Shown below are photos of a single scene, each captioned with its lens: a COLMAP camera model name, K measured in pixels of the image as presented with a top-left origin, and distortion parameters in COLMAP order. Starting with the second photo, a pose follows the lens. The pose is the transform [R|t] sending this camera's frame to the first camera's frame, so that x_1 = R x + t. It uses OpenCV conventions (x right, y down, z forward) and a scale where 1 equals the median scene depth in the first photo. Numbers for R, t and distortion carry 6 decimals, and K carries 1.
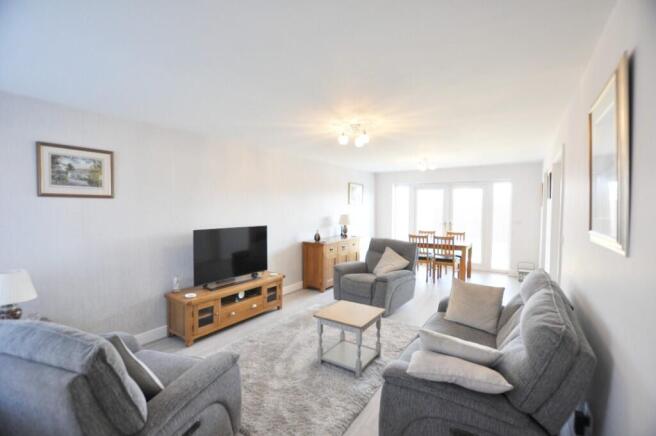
lens RADIAL K [[292.8, 0, 330.0], [0, 292.8, 218.7], [0, 0, 1]] dist [-0.001472, -0.000372]
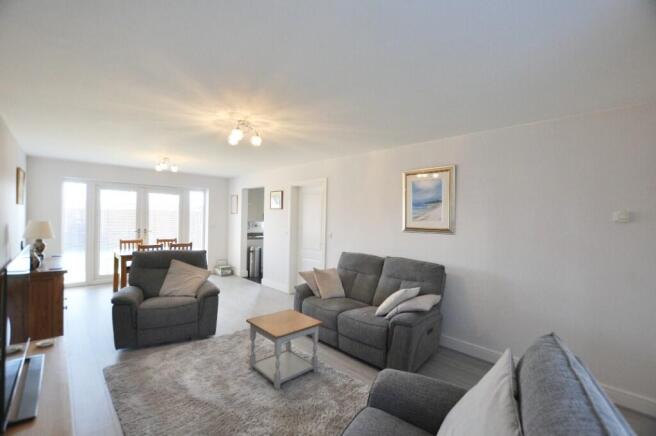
lens RADIAL K [[292.8, 0, 330.0], [0, 292.8, 218.7], [0, 0, 1]] dist [-0.001472, -0.000372]
pose [[0.224266, 0.004793, 0.974516, -0.440254], [0.014159, 0.999866, -0.008176, -0.005872], [-0.974425, 0.015632, 0.224168, 0.327641]]
